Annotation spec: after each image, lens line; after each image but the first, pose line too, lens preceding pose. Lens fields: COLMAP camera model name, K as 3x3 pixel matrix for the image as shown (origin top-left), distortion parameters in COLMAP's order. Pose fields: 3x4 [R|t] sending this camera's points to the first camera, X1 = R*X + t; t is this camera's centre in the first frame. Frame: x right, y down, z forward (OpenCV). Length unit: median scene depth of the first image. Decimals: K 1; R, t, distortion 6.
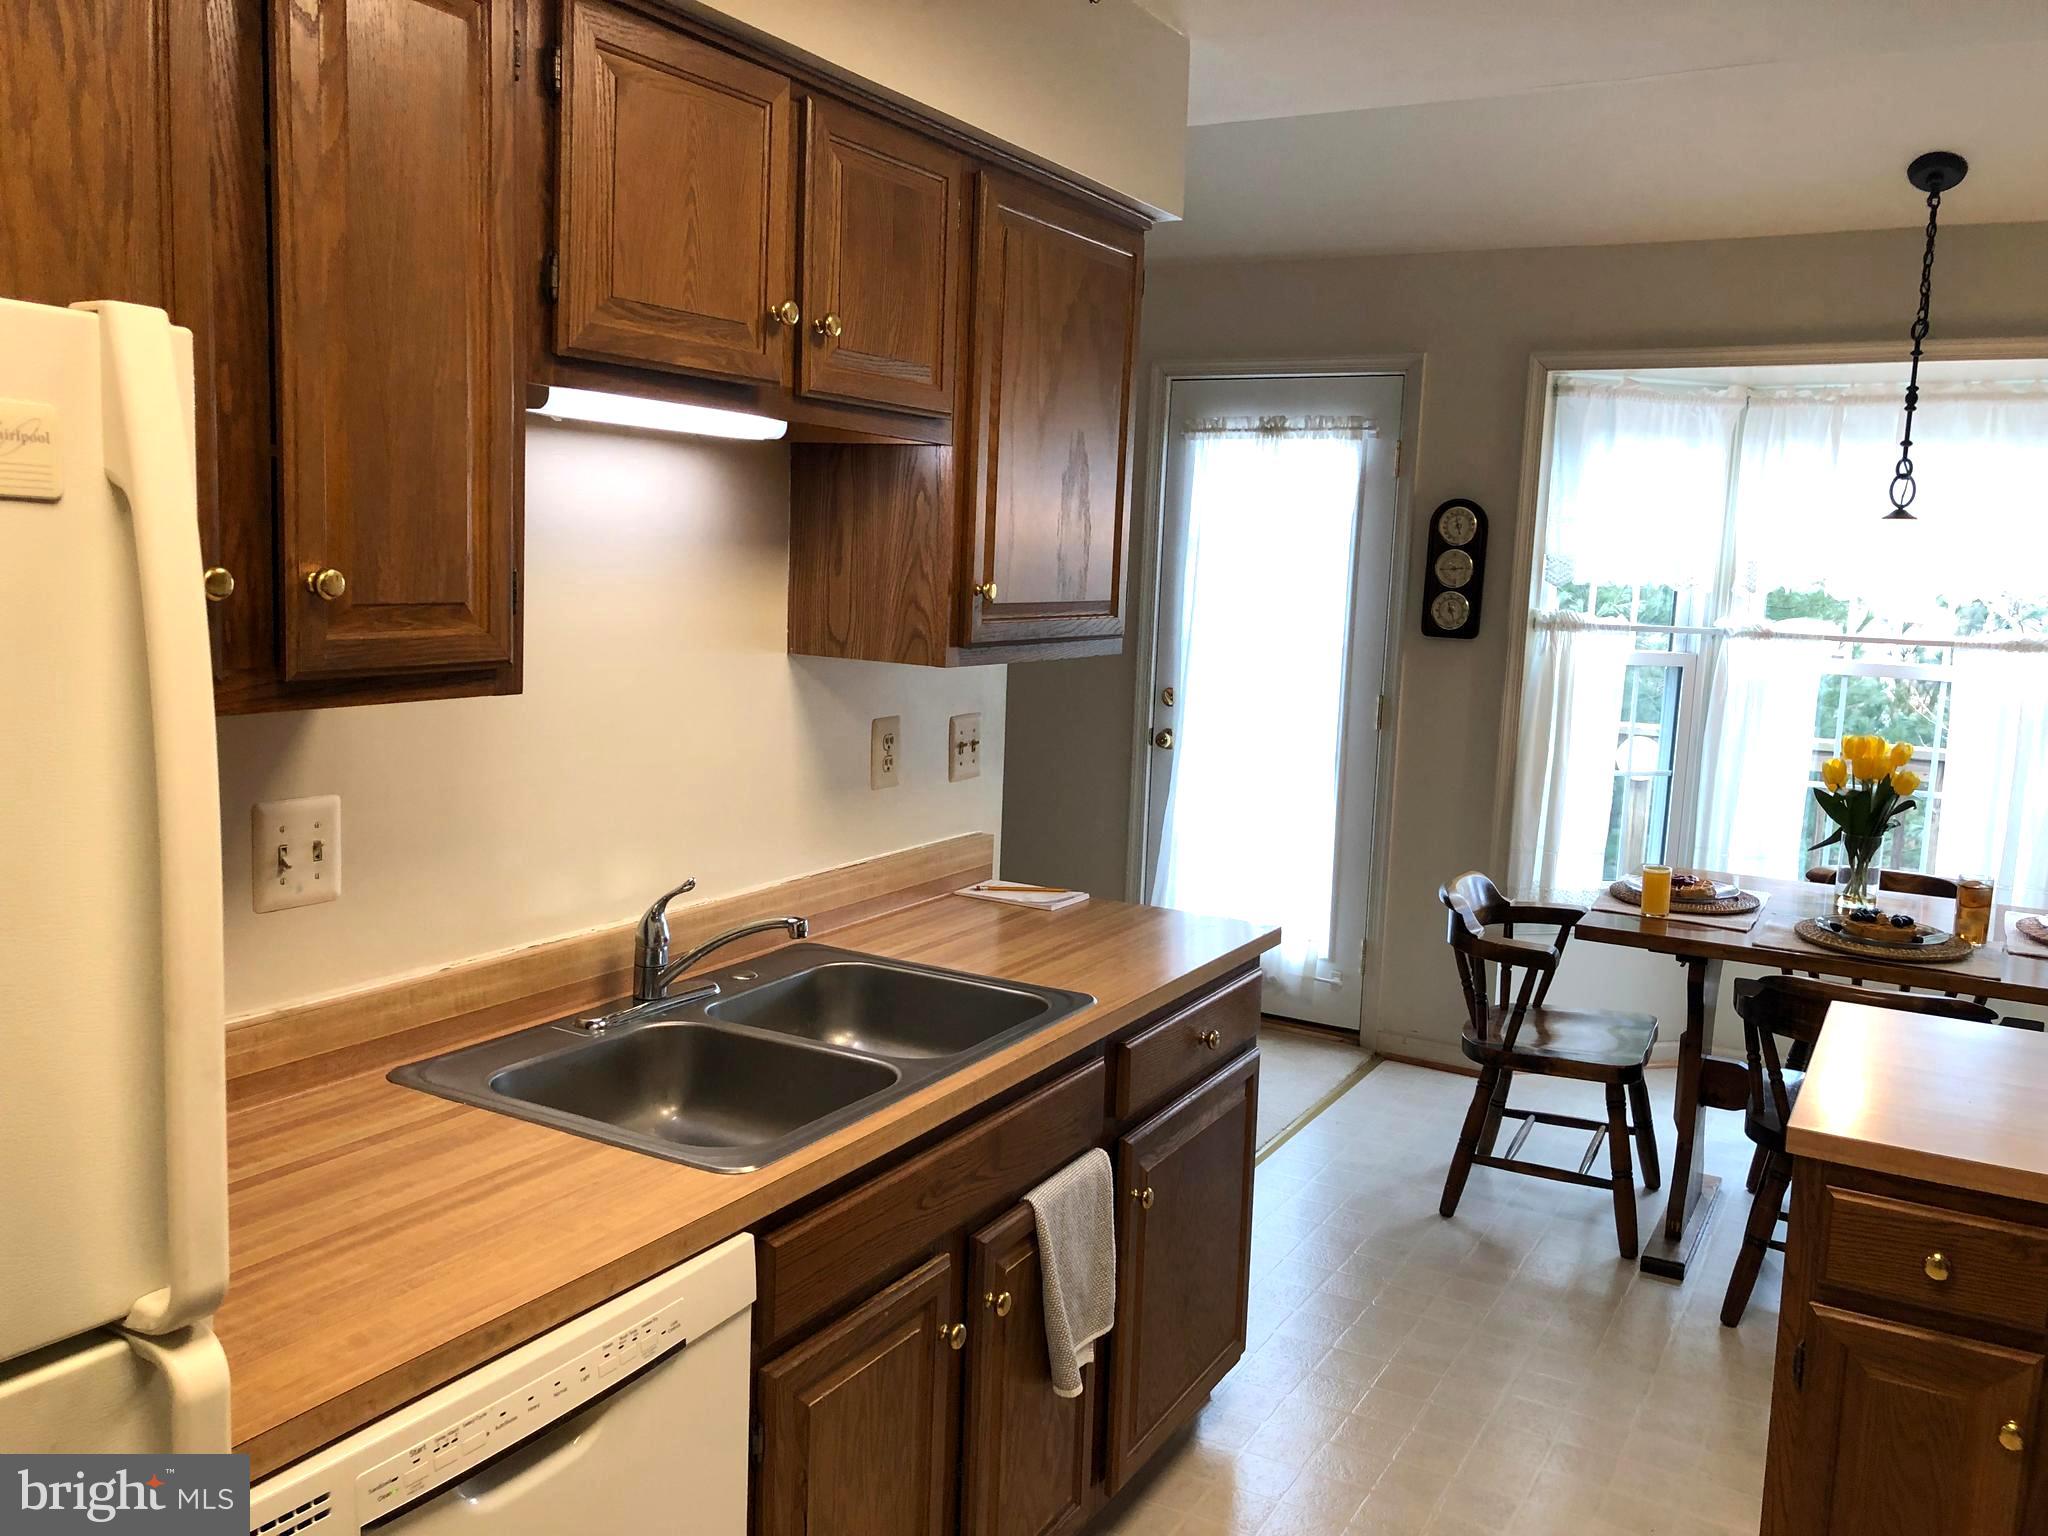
lens RADIAL K [[1681.0, 0, 1035.5], [0, 1681.0, 767.7], [0, 0, 1]] dist [0.029349, -0.011374]
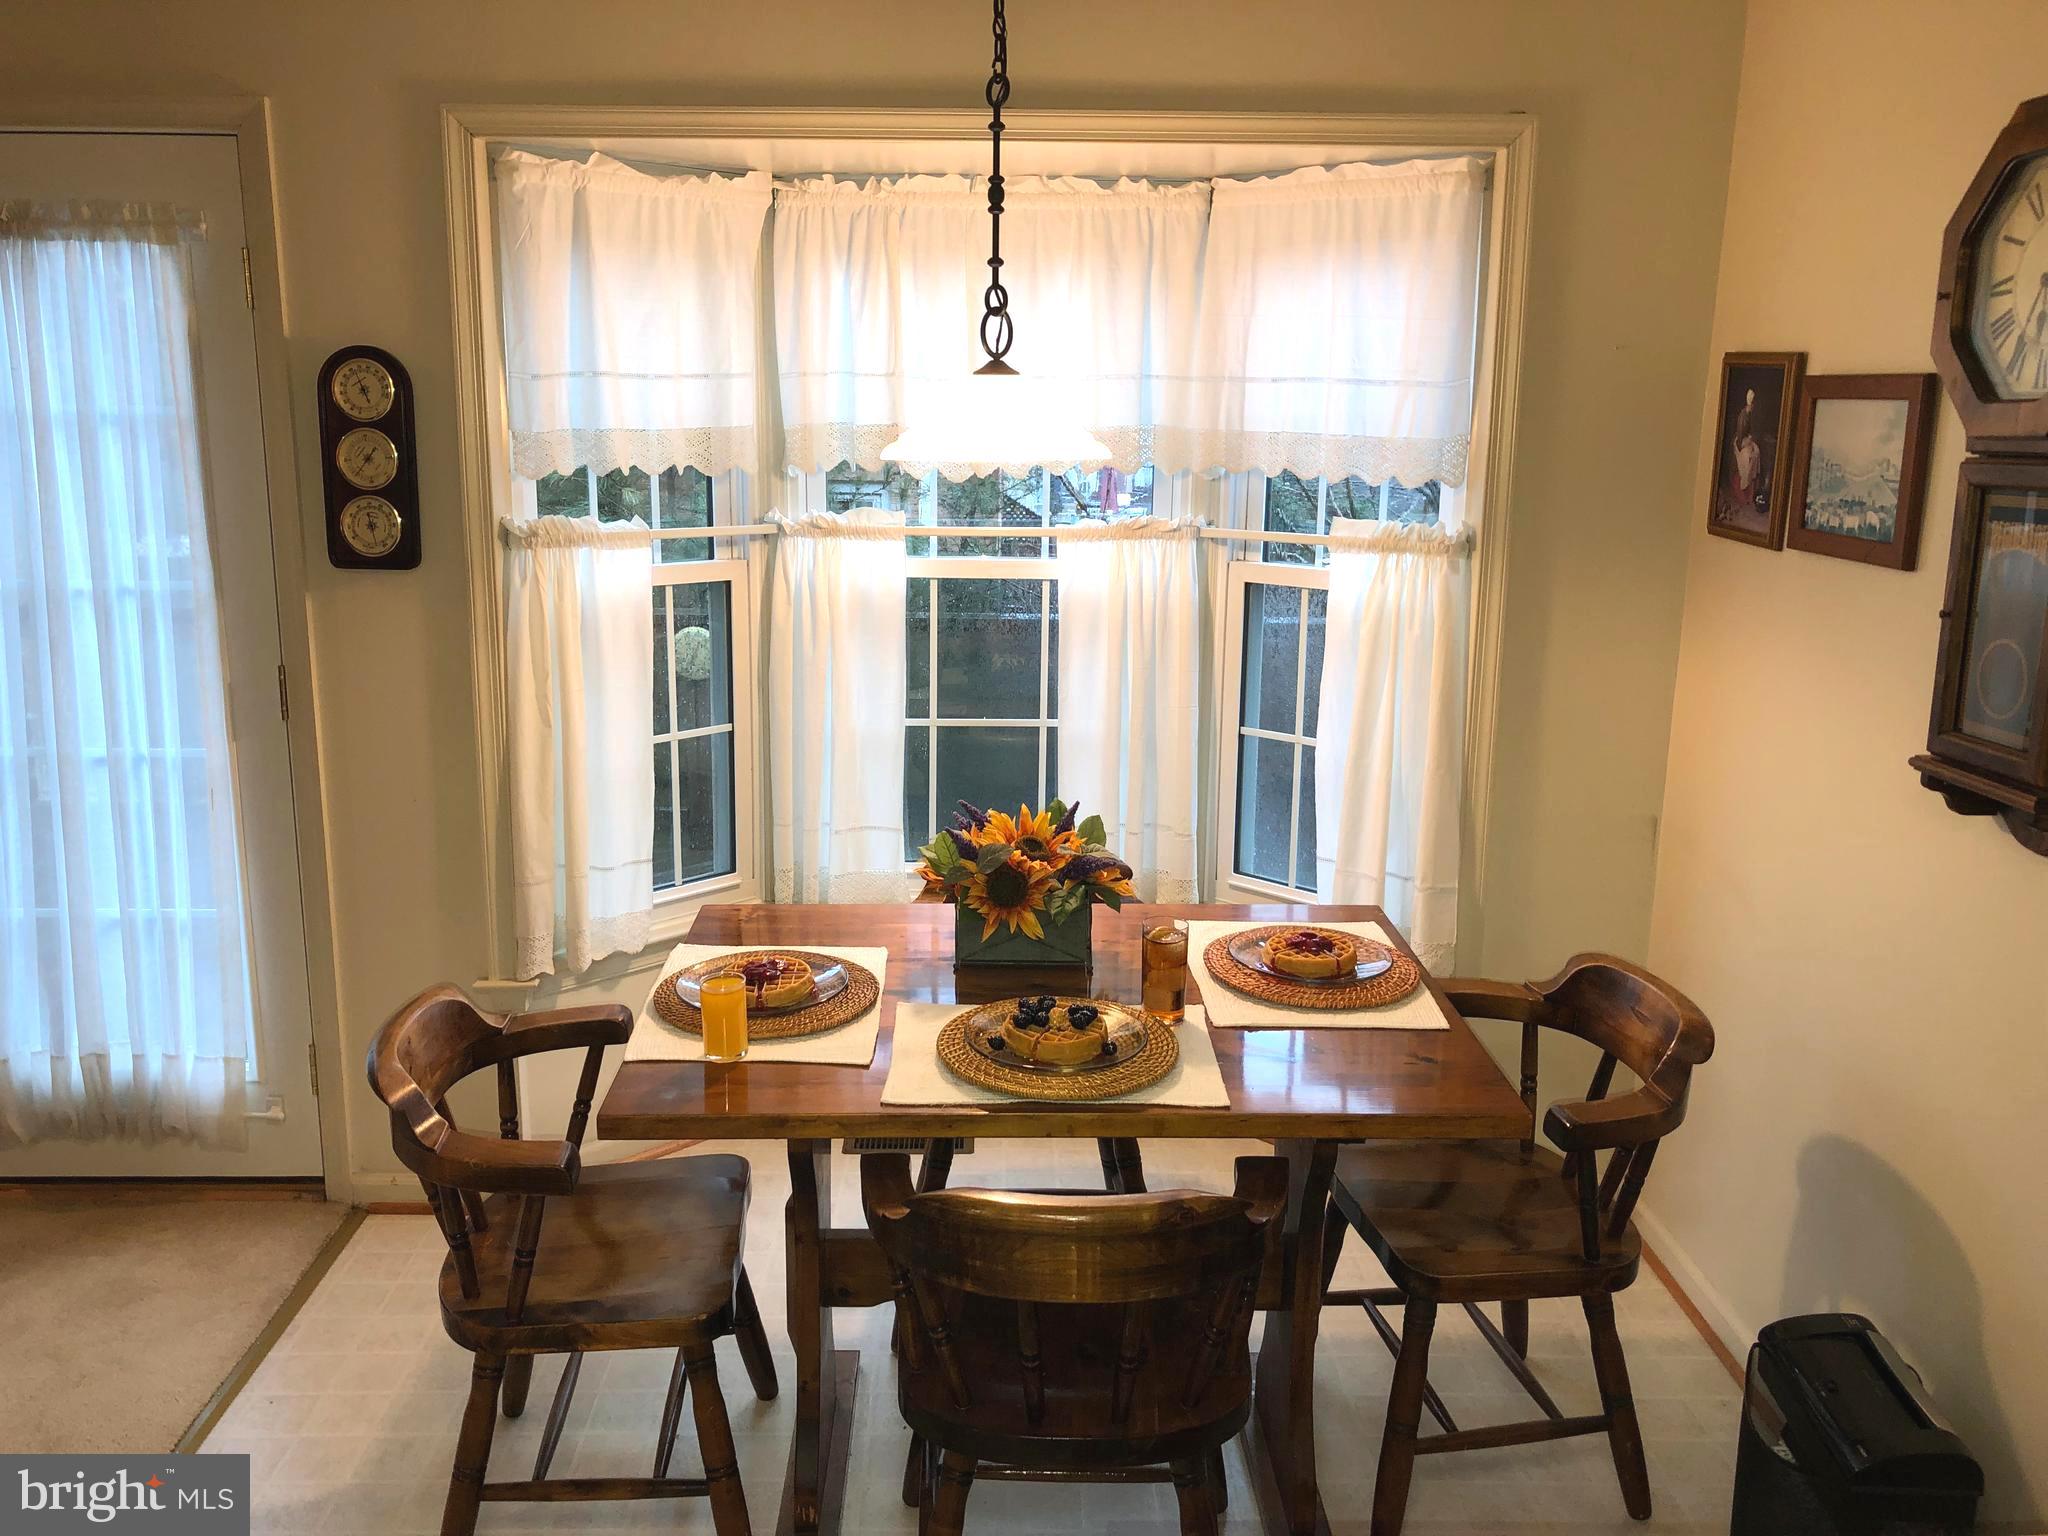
lens RADIAL K [[1681.0, 0, 1017.9], [0, 1681.0, 753.7], [0, 0, 1]] dist [0.029349, -0.011374]
pose [[0.862499, -0.135627, 0.487545, 0.161071], [0.089053, 0.989060, 0.117599, -0.073767], [-0.498161, -0.058012, 0.865142, 0.391749]]
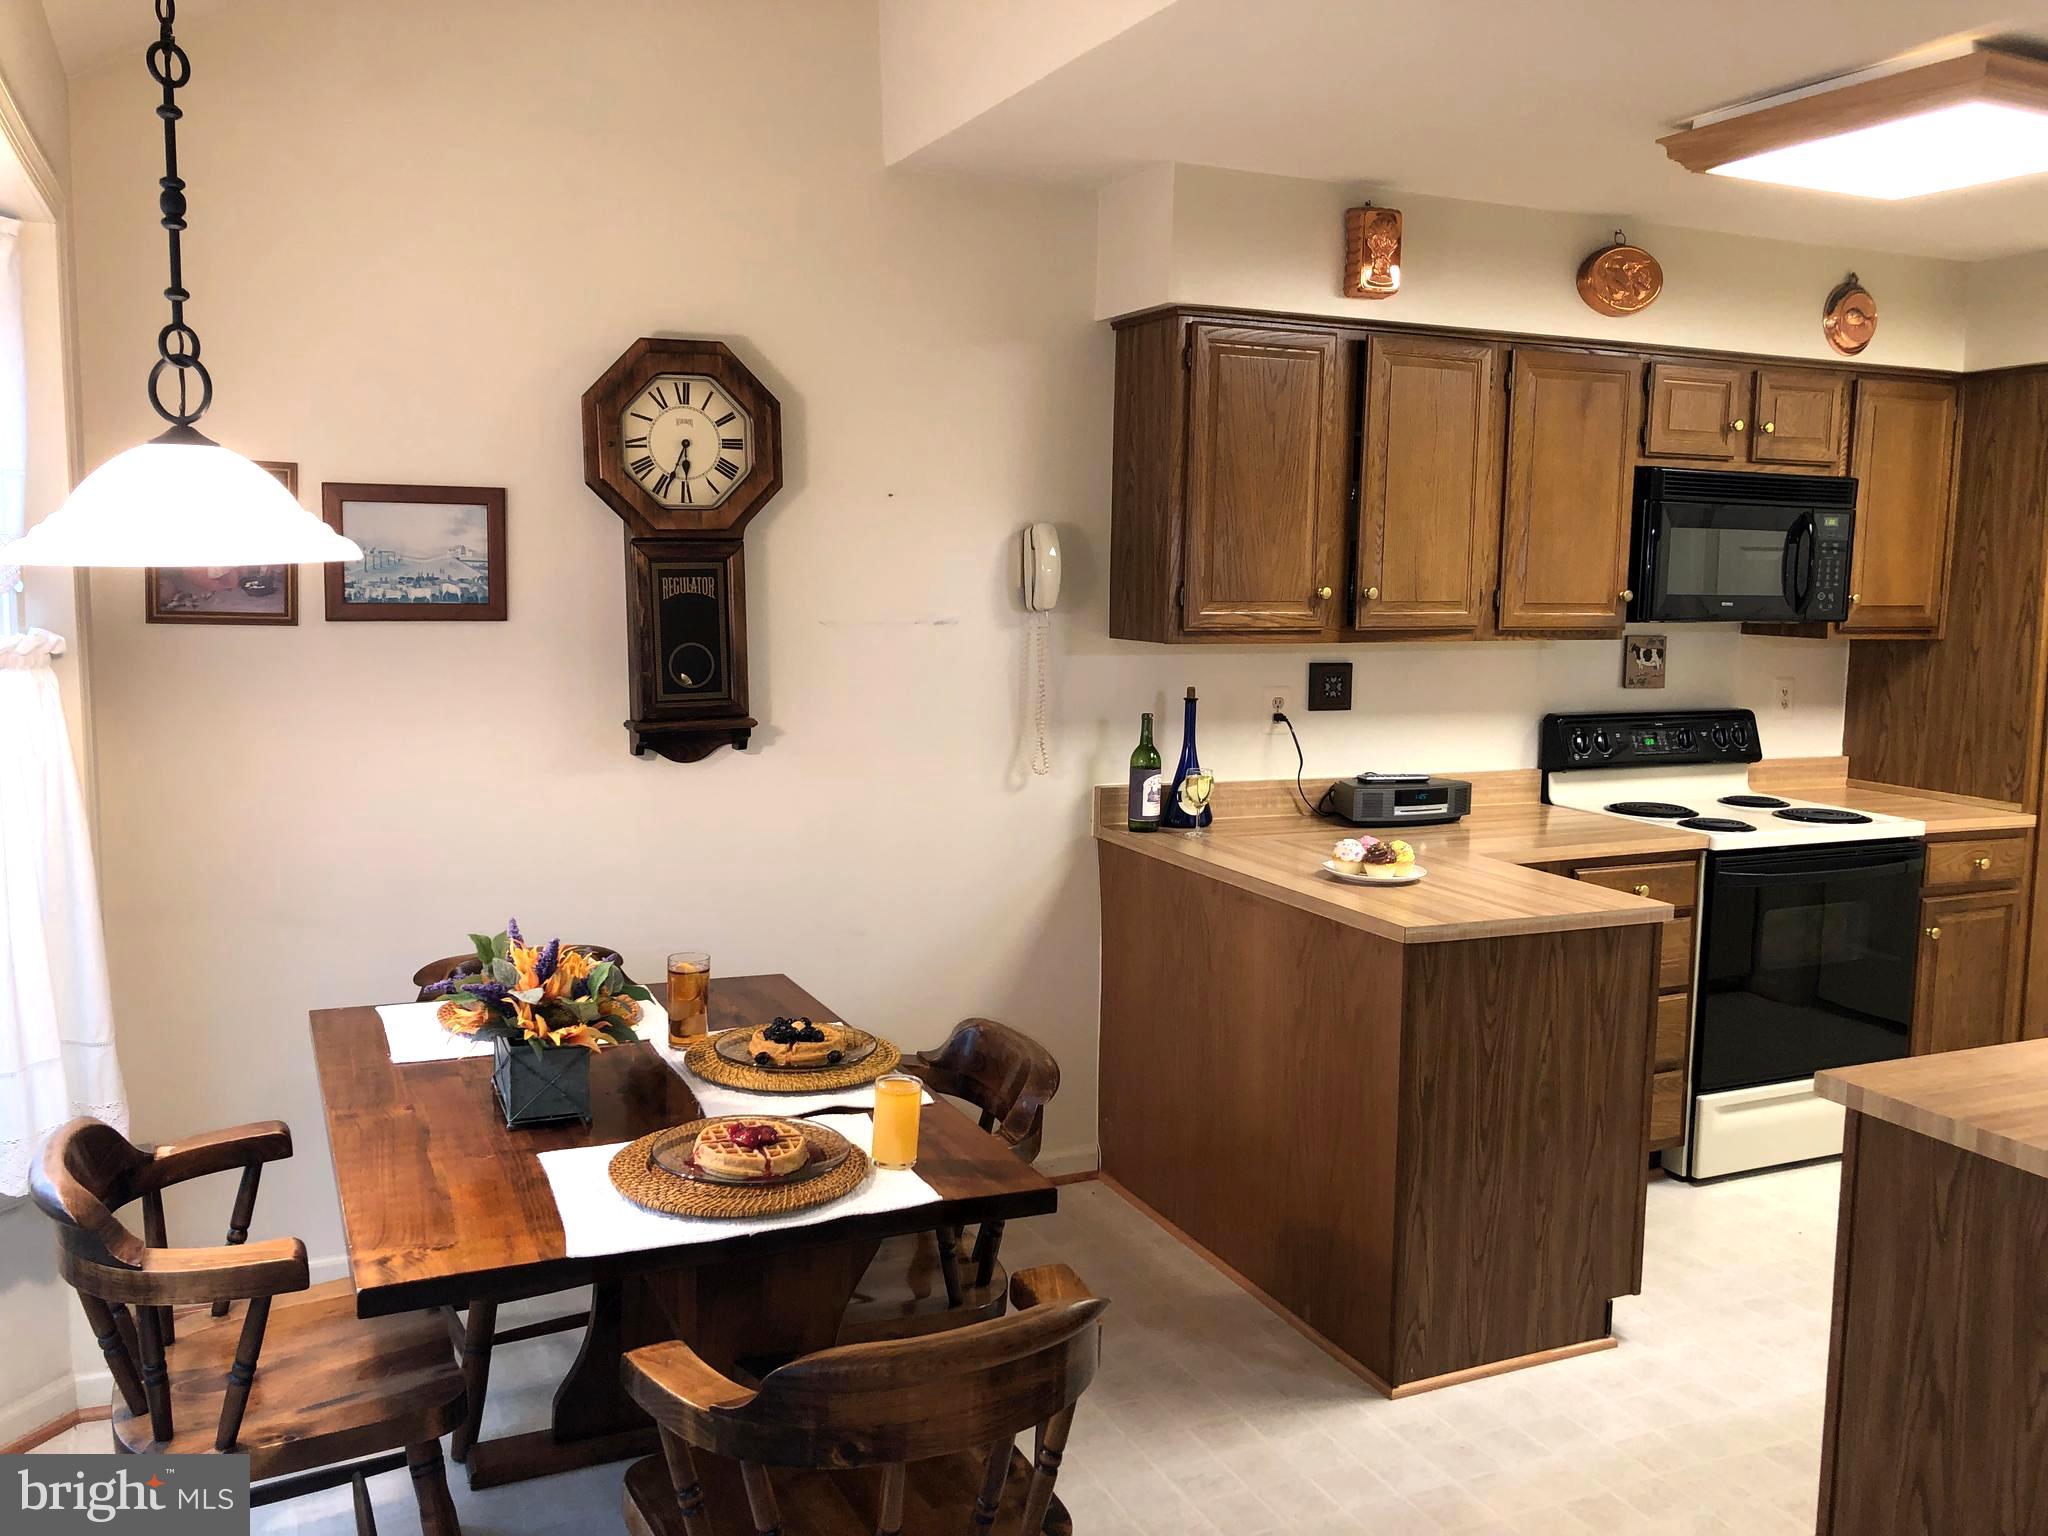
lens RADIAL K [[1681.0, 0, 1029.0], [0, 1681.0, 768.3], [0, 0, 1]] dist [0.029349, -0.011374]
pose [[-0.810642, -0.123710, 0.572324, 0.007280], [0.029814, 0.967438, 0.251344, -0.174467], [-0.584782, 0.220814, -0.780558, 1.276710]]
